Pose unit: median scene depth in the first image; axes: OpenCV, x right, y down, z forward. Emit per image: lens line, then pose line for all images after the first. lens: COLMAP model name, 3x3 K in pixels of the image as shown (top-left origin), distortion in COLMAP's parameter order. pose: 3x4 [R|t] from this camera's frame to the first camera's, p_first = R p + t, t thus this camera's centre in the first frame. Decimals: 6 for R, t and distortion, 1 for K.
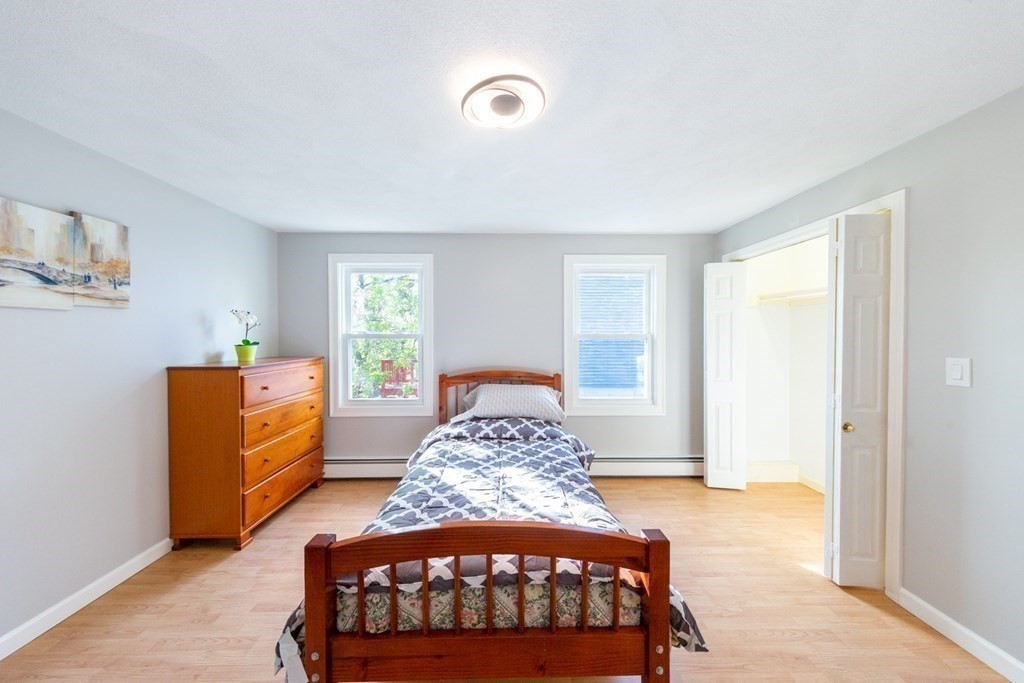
lens RADIAL K [[323.0, 0, 511.7], [0, 323.0, 341.9], [0, 0, 1]] dist [0.001016, -0.000103]
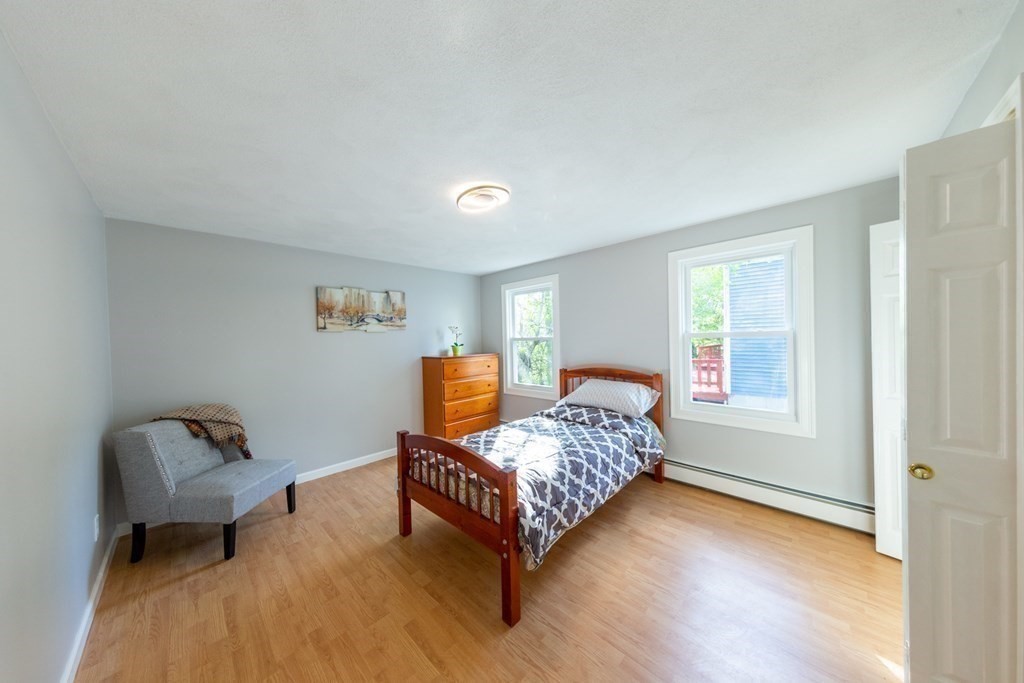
lens RADIAL K [[323.0, 0, 518.6], [0, 323.0, 339.0], [0, 0, 1]] dist [0.001016, -0.000103]
pose [[0.714669, -0.015947, -0.699281, 0.677823], [0.011947, 0.999873, -0.010592, -0.004484], [0.699361, -0.000784, 0.714768, -0.027622]]
